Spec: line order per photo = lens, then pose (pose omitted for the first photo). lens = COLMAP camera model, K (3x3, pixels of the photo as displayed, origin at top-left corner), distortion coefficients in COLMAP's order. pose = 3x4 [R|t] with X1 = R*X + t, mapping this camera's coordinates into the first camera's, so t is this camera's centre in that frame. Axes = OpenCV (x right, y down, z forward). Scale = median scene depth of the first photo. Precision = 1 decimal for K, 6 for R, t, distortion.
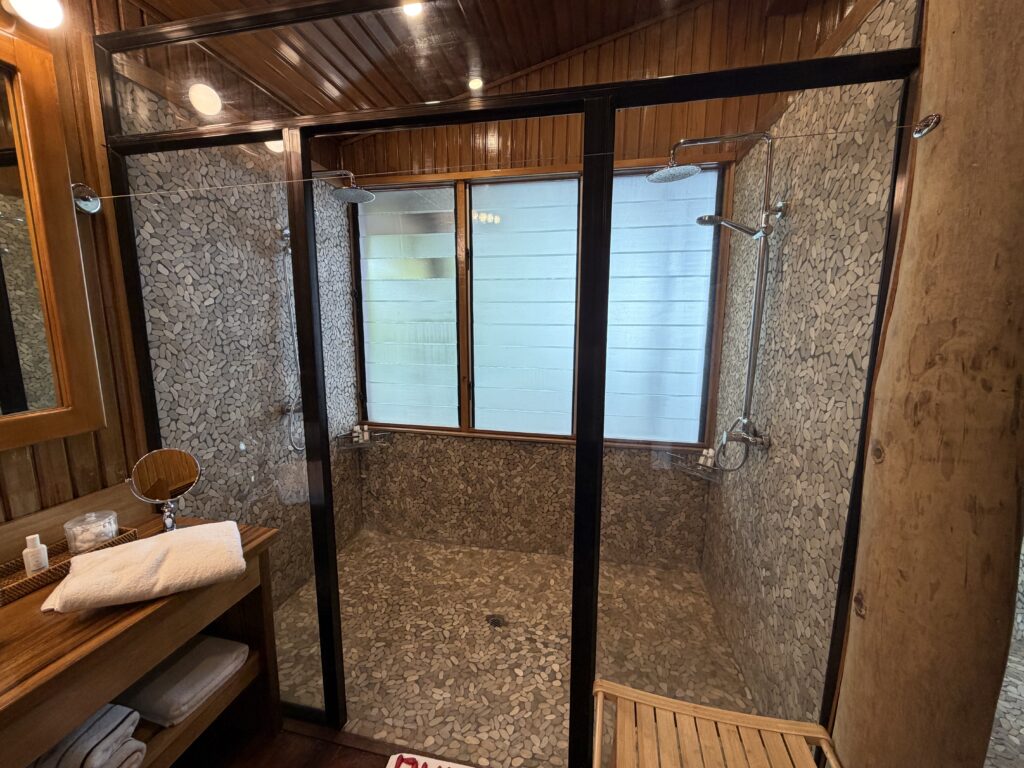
lens RADIAL K [[407.2, 0, 509.0], [0, 407.2, 385.2], [0, 0, 1]] dist [-0.003594, 0.000633]
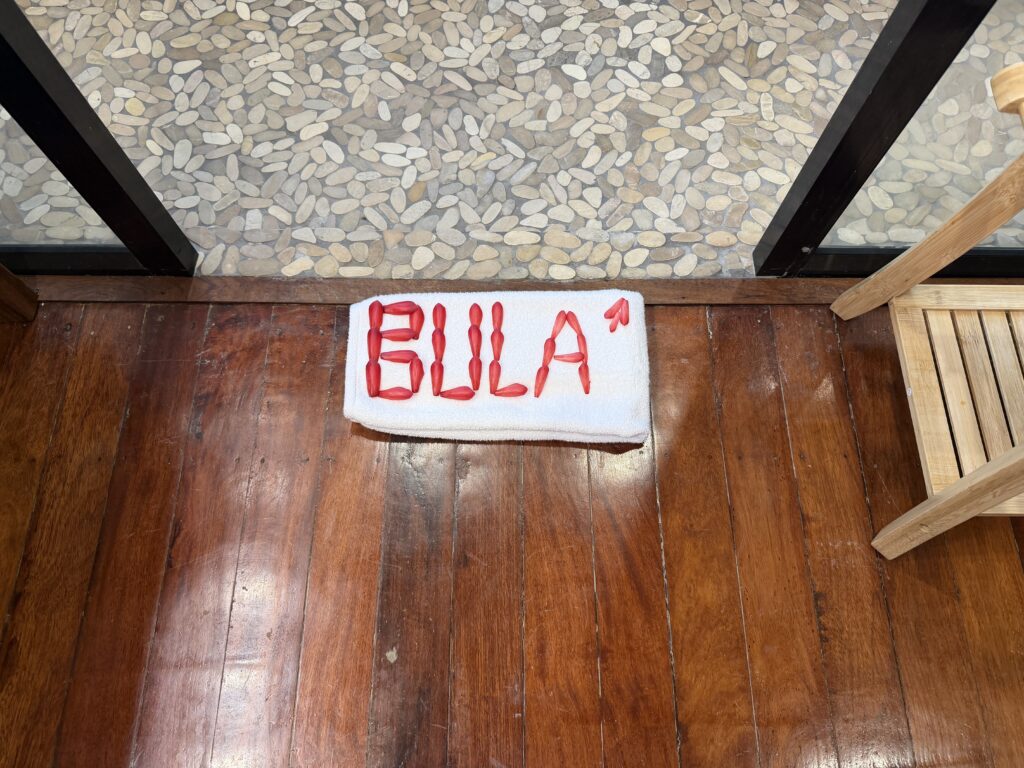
lens RADIAL K [[719.7, 0, 507.2], [0, 719.7, 386.7], [0, 0, 1]] dist [0.041335, -0.050747]
pose [[0.977683, -0.196272, 0.074925, -0.166185], [0.034909, 0.503452, 0.863317, 0.268464], [-0.207166, -0.841435, 0.499068, 0.435488]]
